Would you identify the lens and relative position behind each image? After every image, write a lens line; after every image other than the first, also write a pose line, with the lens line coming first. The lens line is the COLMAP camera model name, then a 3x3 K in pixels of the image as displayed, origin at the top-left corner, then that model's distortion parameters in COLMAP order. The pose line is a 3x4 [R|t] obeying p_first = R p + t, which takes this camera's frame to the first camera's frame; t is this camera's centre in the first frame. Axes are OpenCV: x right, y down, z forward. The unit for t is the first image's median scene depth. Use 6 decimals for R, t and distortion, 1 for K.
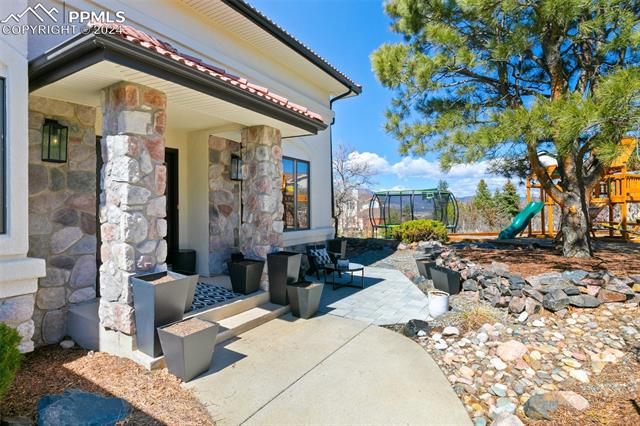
lens RADIAL K [[340.9, 0, 319.5], [0, 340.9, 212.5], [0, 0, 1]] dist [0.000092, 0.000021]
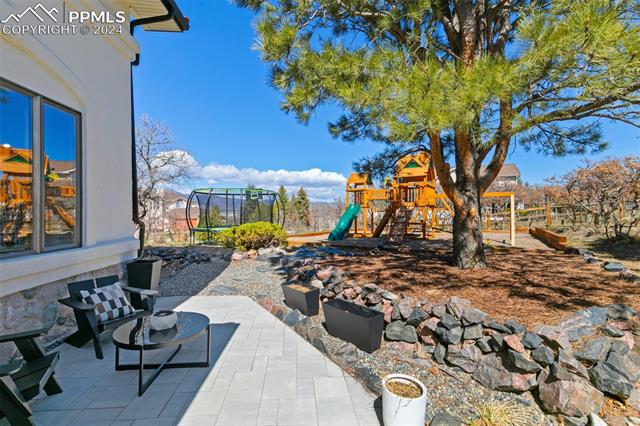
lens RADIAL K [[288.0, 0, 322.2], [0, 288.0, 214.1], [0, 0, 1]] dist [0.001034, -0.000091]
pose [[0.811753, 0.002961, 0.583993, 0.009753], [-0.005447, 0.999982, 0.002500, -0.002133], [-0.583975, -0.005211, 0.811755, 0.375160]]
